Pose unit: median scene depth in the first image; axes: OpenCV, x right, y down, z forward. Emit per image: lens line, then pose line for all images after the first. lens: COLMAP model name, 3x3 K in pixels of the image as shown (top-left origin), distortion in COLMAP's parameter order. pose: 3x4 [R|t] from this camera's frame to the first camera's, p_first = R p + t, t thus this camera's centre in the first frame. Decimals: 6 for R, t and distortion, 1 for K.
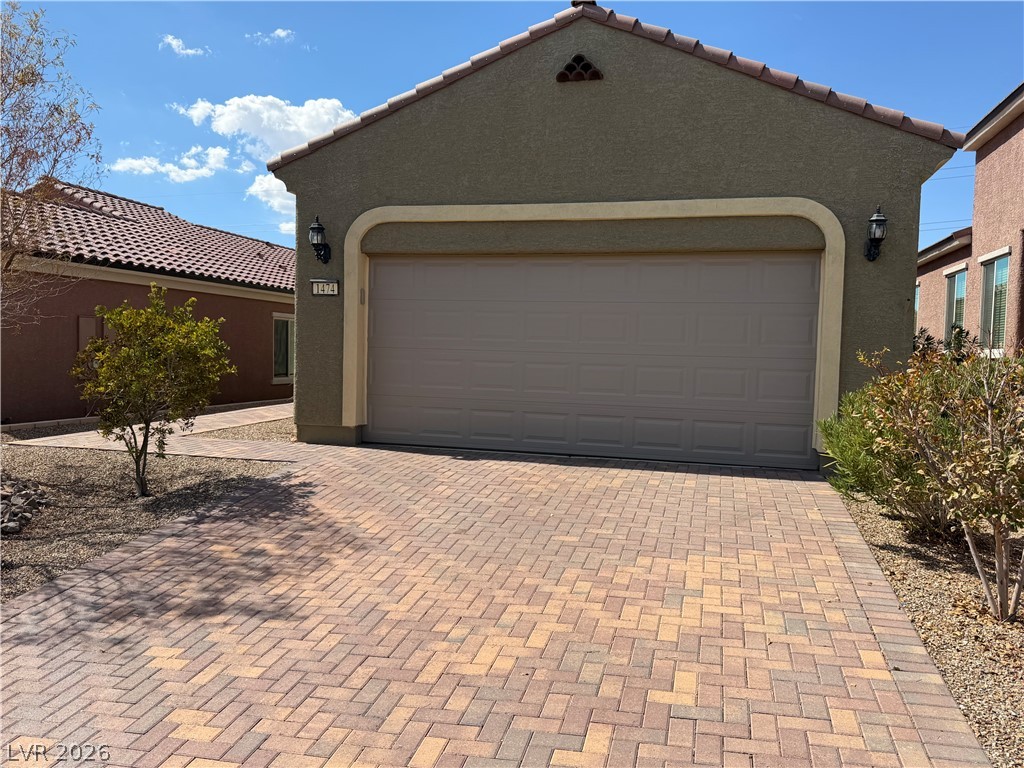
lens RADIAL K [[806.7, 0, 512.5], [0, 806.7, 388.7], [0, 0, 1]] dist [0.070222, -0.097017]
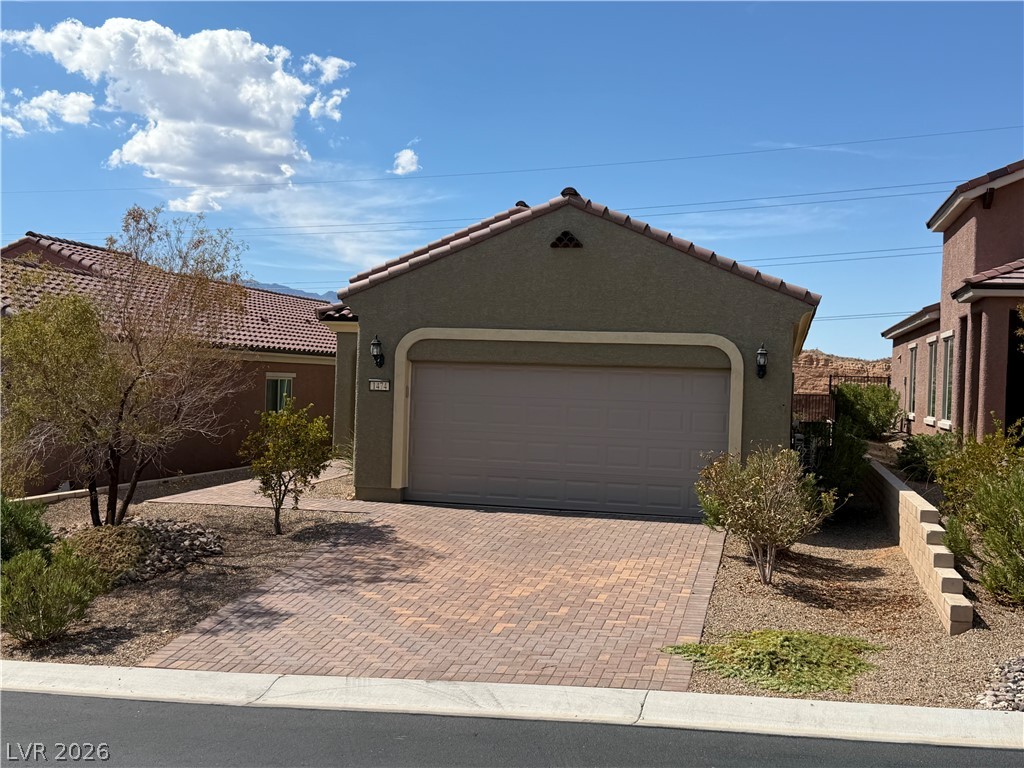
lens RADIAL K [[1185.7, 0, 509.0], [0, 1185.7, 379.5], [0, 0, 1]] dist [0.090230, 0.000000]
pose [[0.999871, 0.003223, 0.015727, -0.051409], [-0.002522, 0.999010, -0.044412, -0.051862], [-0.015855, 0.044366, 0.998890, -1.085734]]
